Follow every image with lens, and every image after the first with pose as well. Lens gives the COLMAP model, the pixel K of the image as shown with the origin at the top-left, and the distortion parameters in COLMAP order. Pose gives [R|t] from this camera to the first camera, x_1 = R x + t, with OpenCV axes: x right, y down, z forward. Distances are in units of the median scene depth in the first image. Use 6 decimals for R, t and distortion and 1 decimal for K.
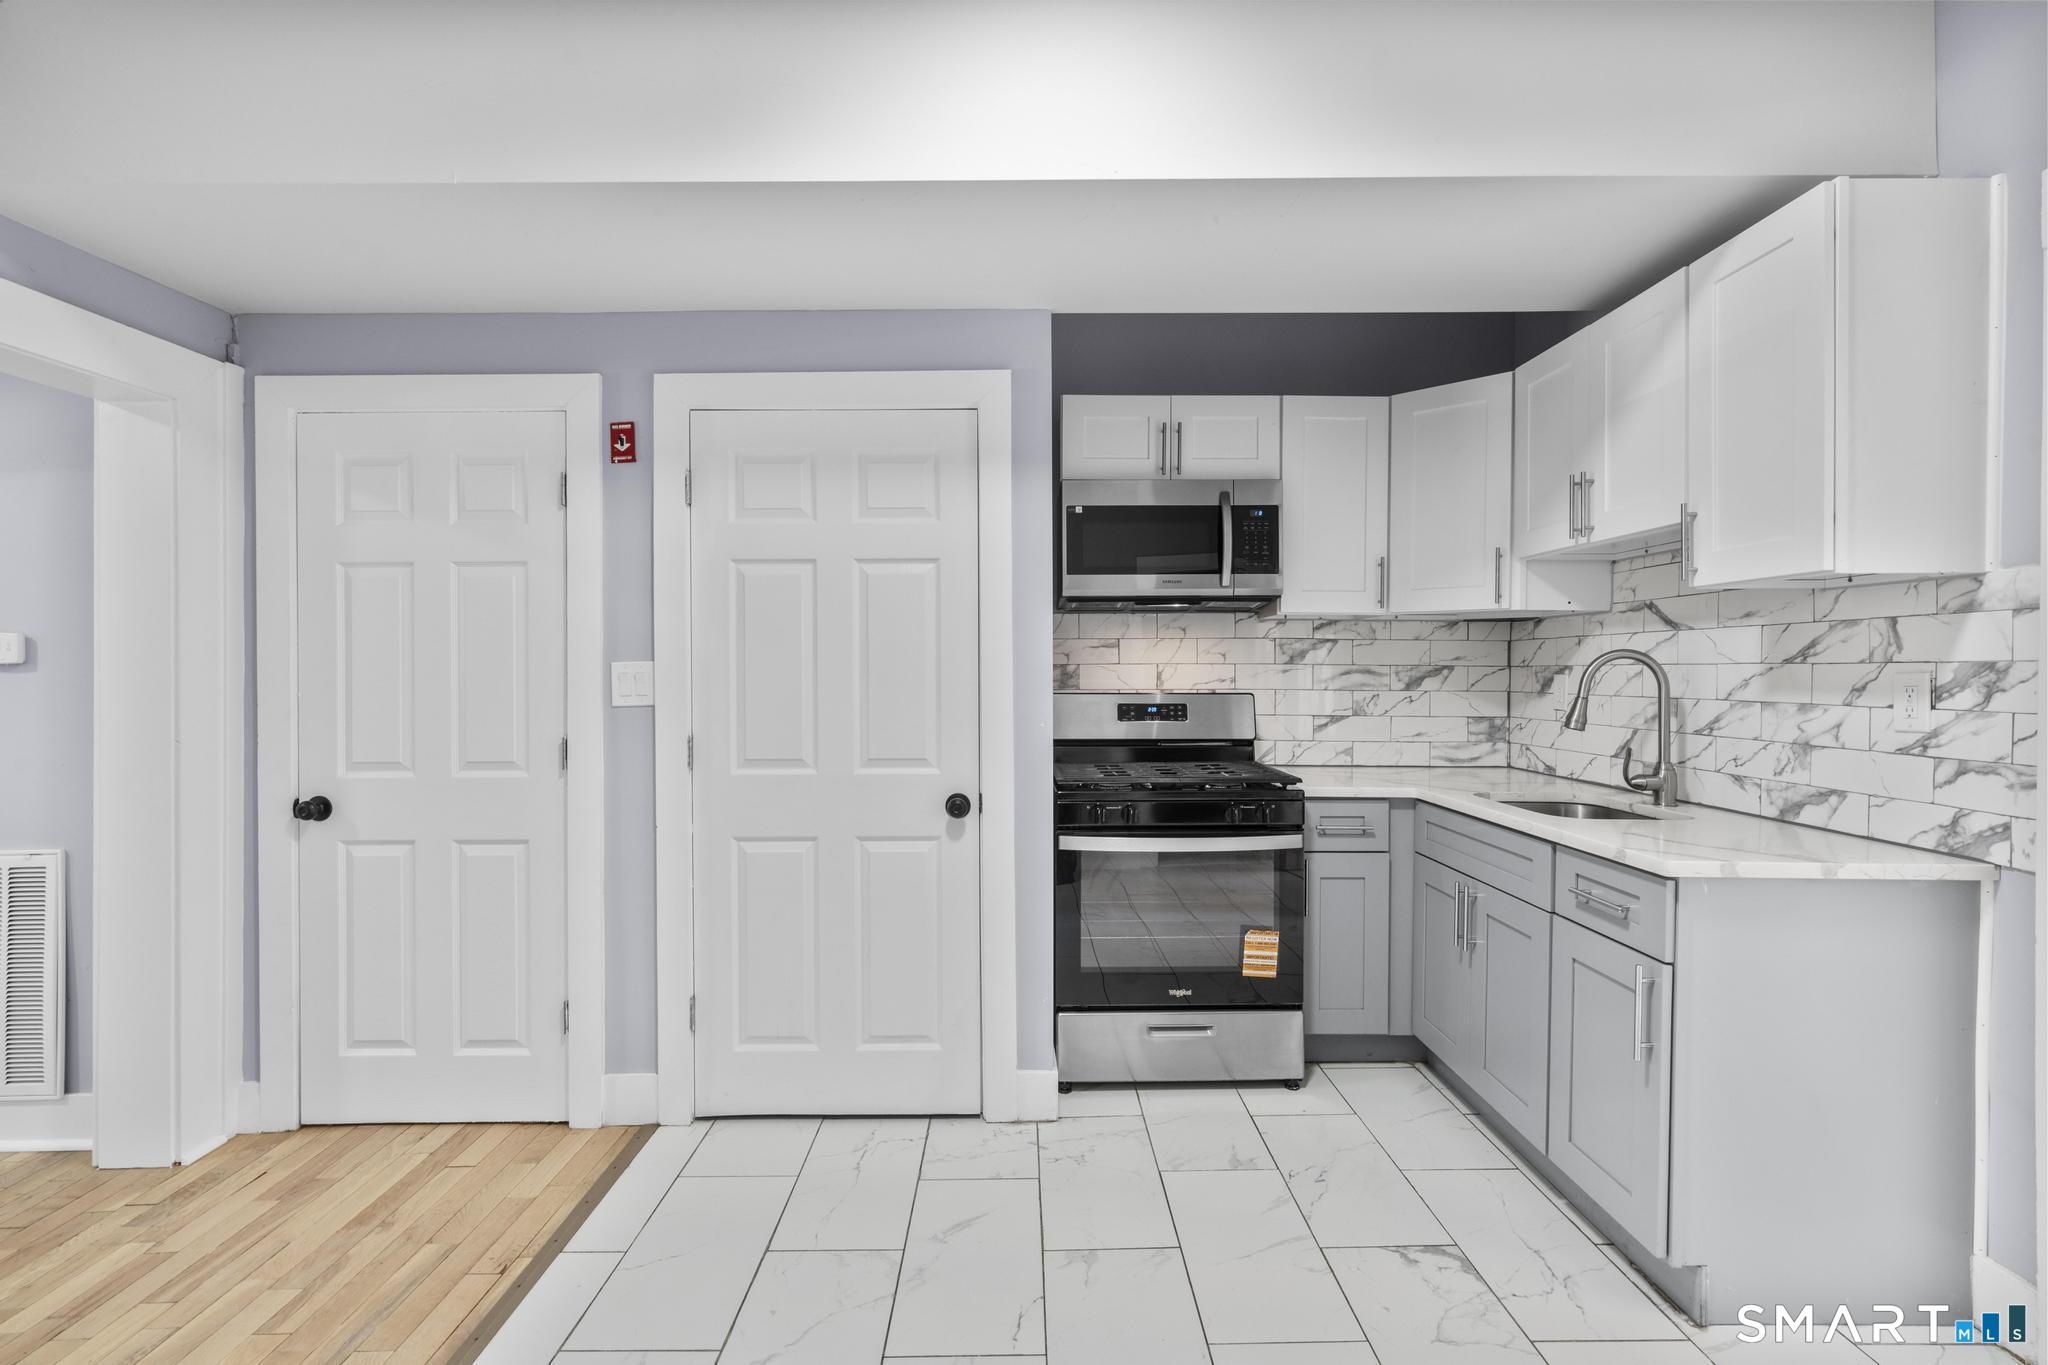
lens RADIAL K [[920.0, 0, 1032.5], [0, 920.0, 677.5], [0, 0, 1]] dist [-0.008364, 0.004163]
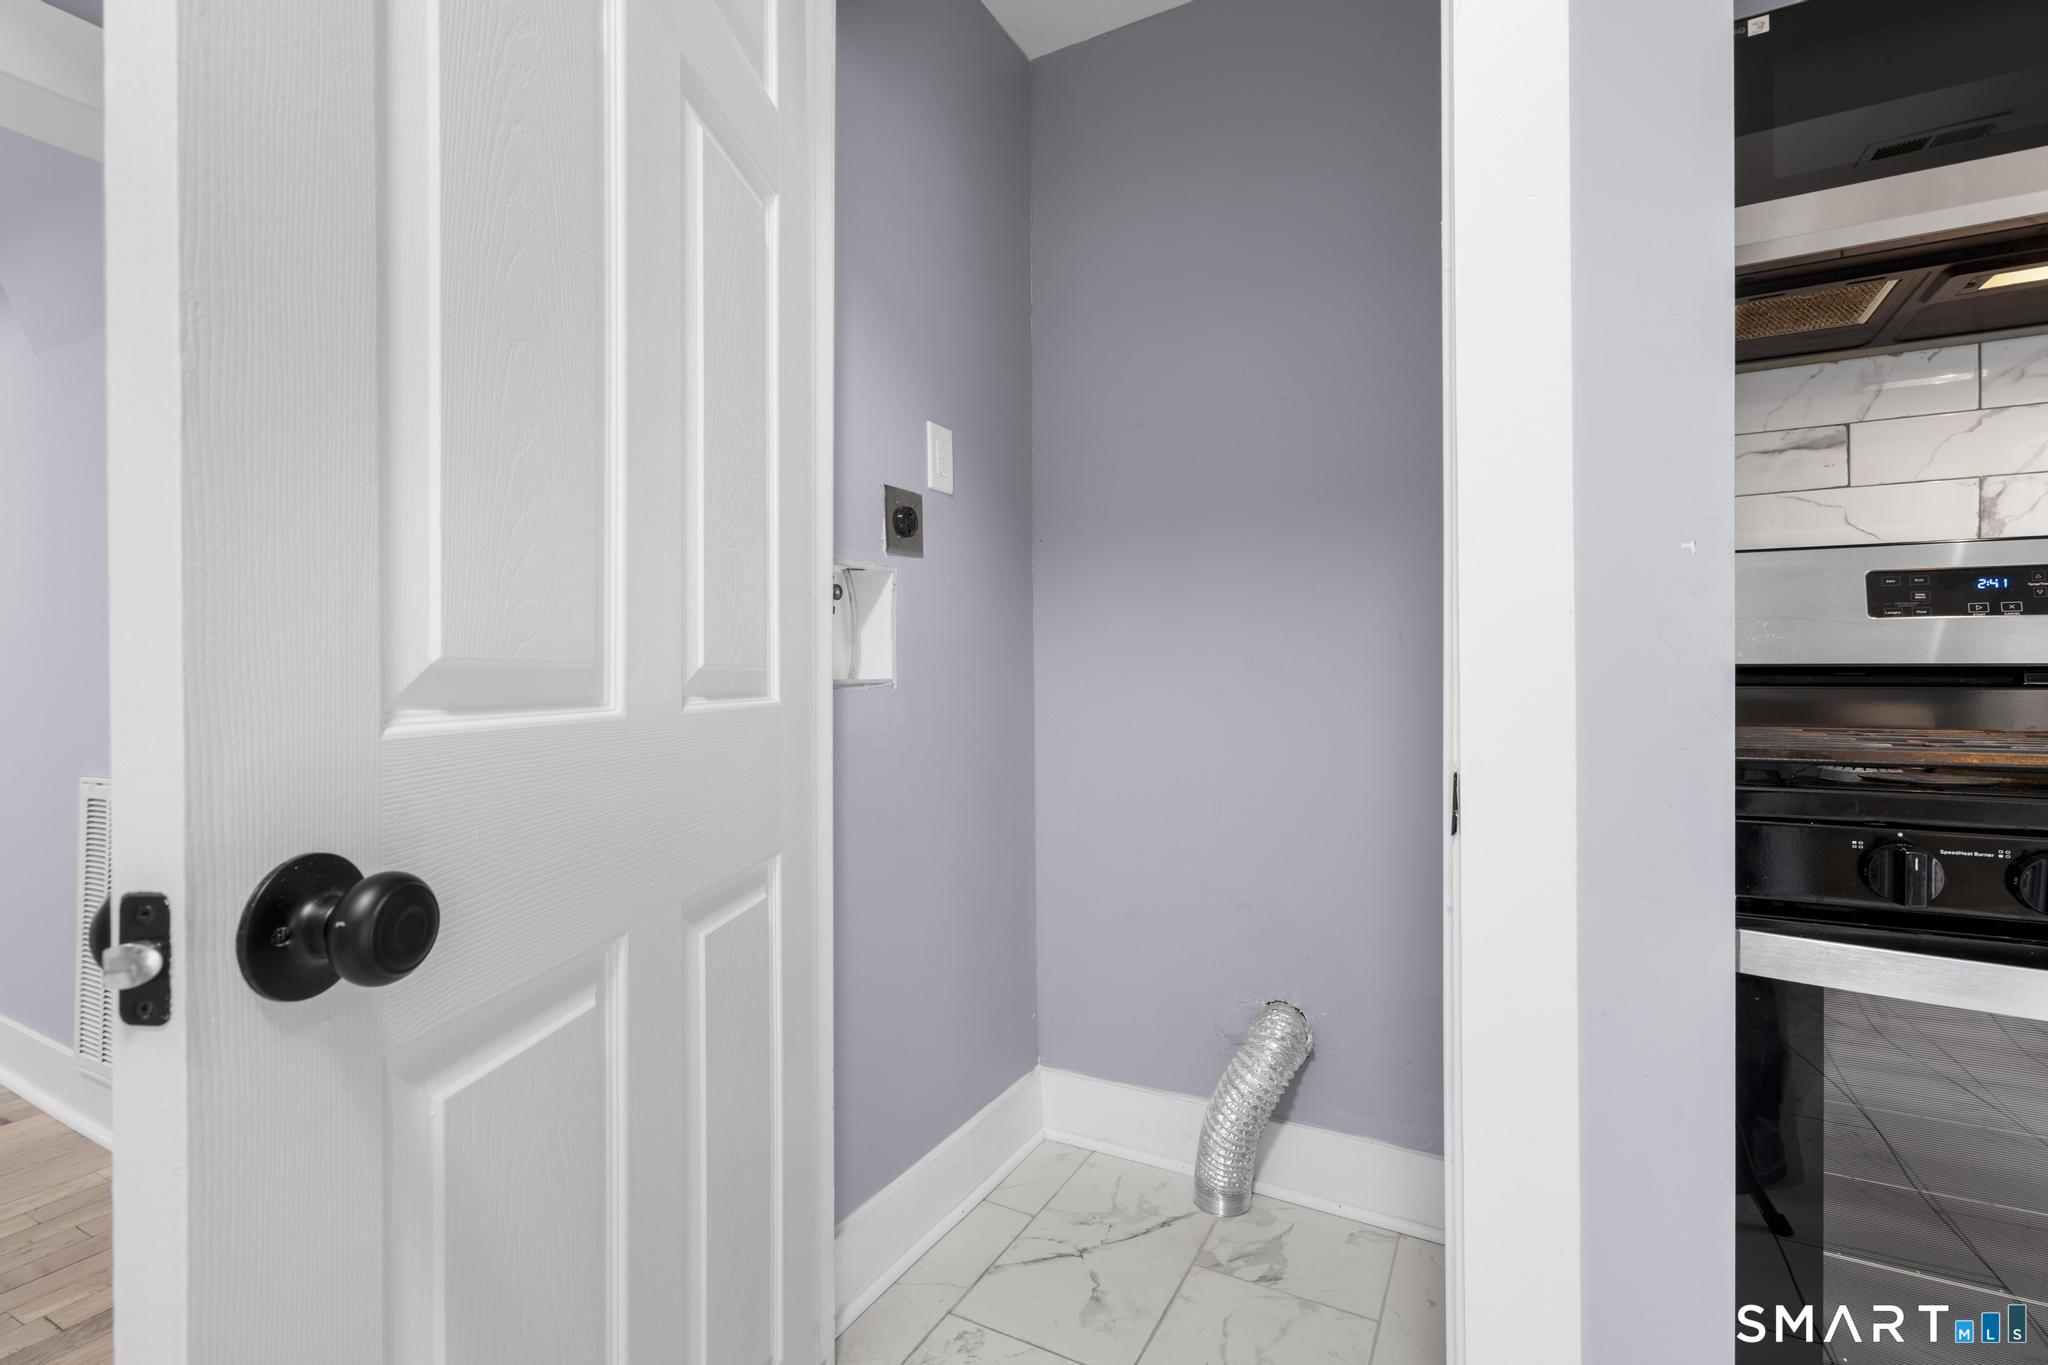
lens RADIAL K [[920.0, 0, 1035.6], [0, 920.0, 682.5], [0, 0, 1]] dist [-0.008364, 0.004163]
pose [[0.876481, 0.003131, -0.481427, -0.031339], [-0.004407, 0.999989, -0.001519, 0.097267], [0.481417, 0.003452, 0.876485, 0.655750]]
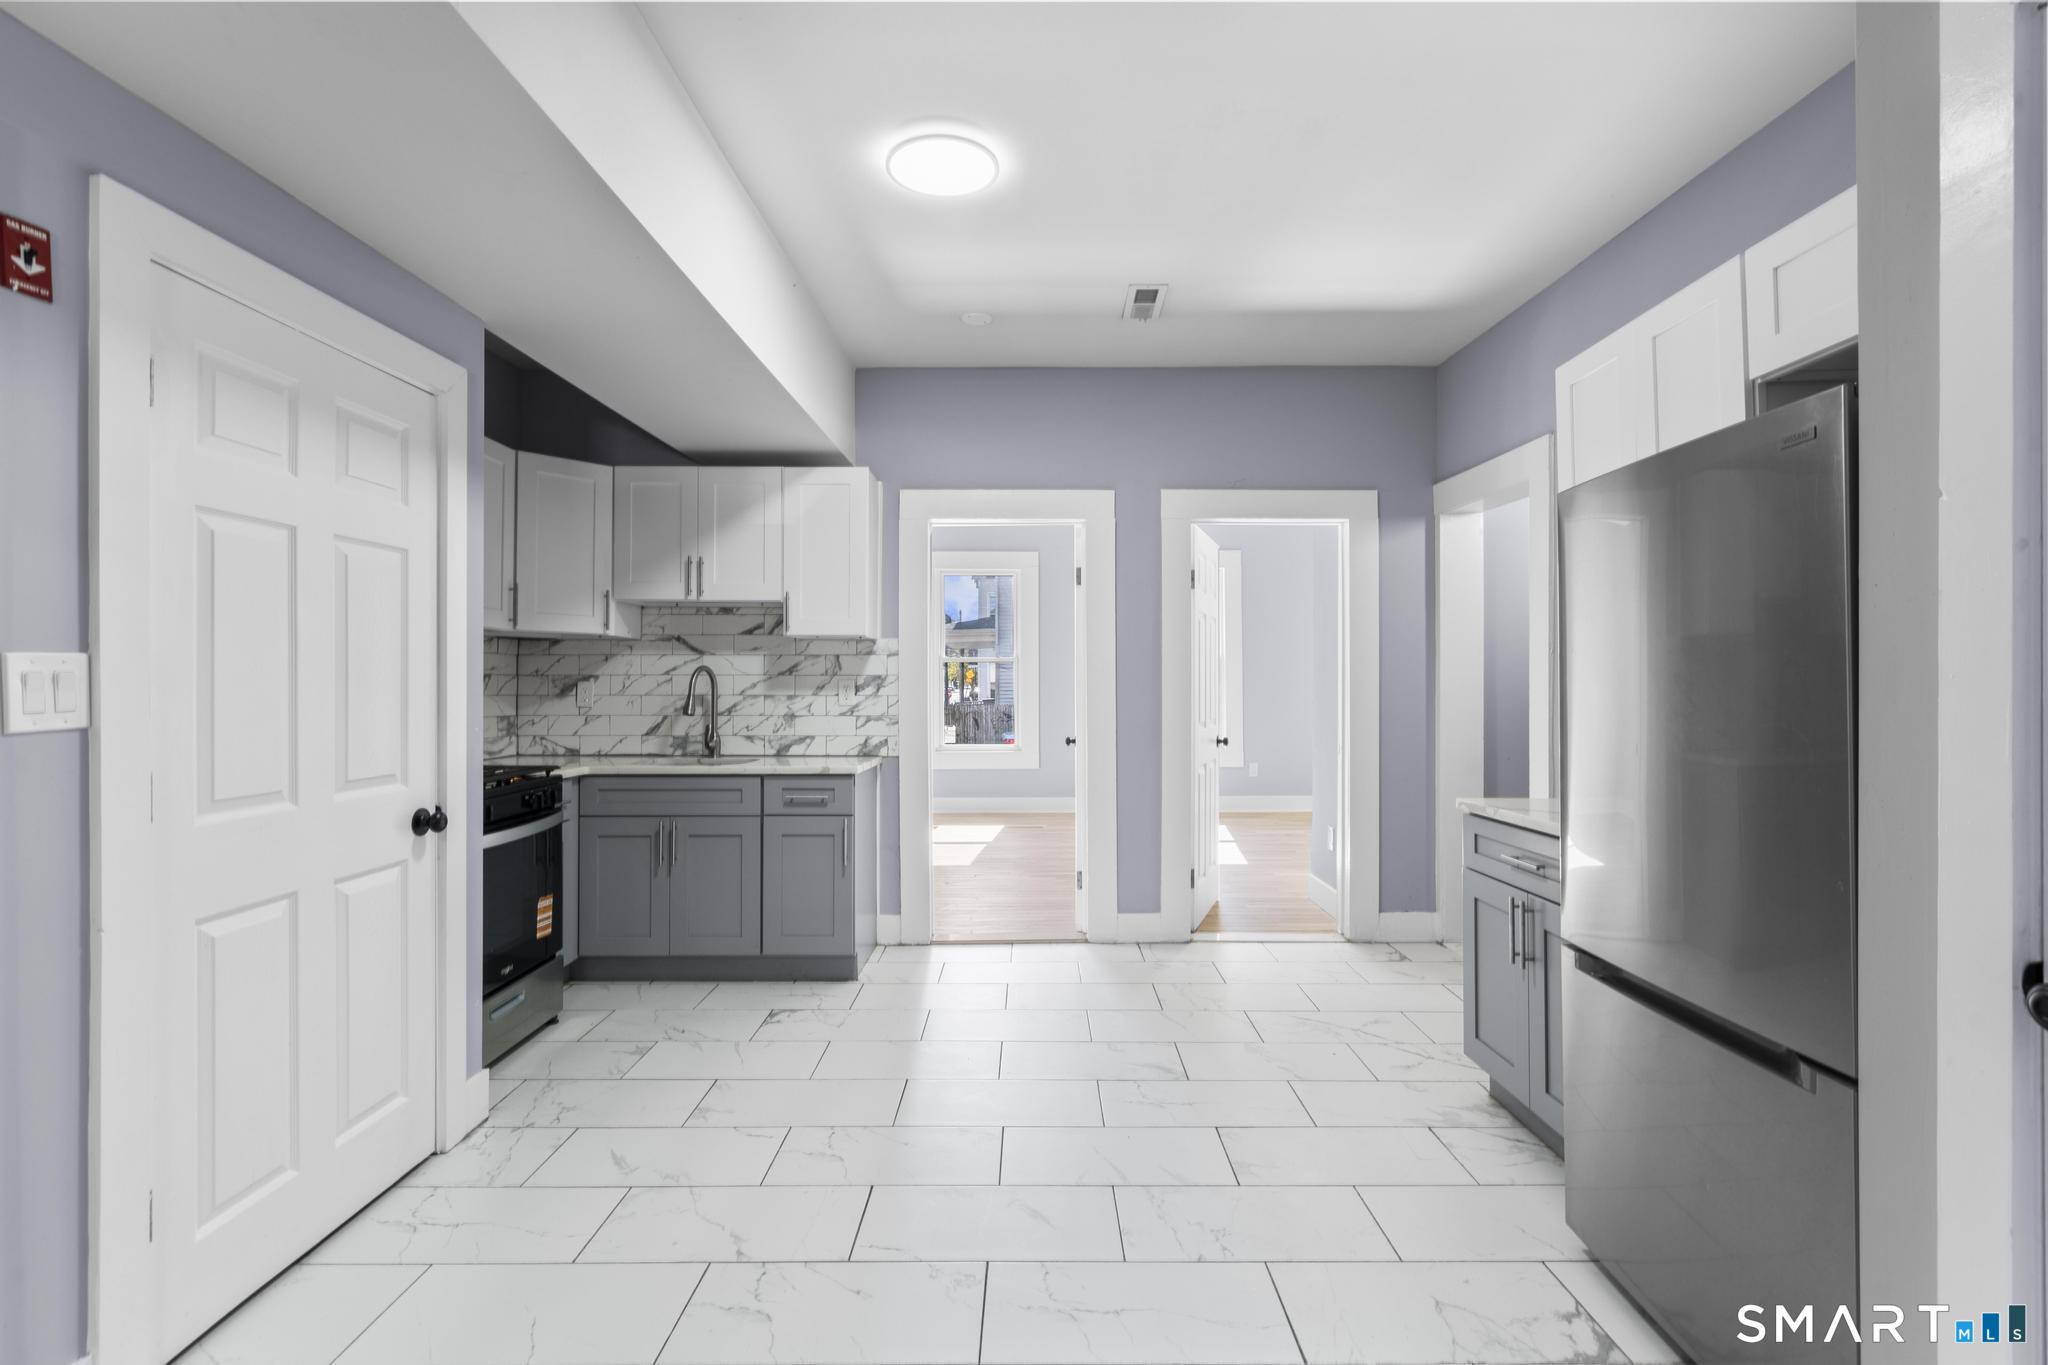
lens RADIAL K [[920.0, 0, 1031.4], [0, 920.0, 680.9], [0, 0, 1]] dist [-0.008364, 0.004163]
pose [[0.007072, 0.003244, 0.999970, -0.997520], [0.006954, 0.999970, -0.003293, 0.006263], [-0.999951, 0.006977, 0.007049, 0.389200]]
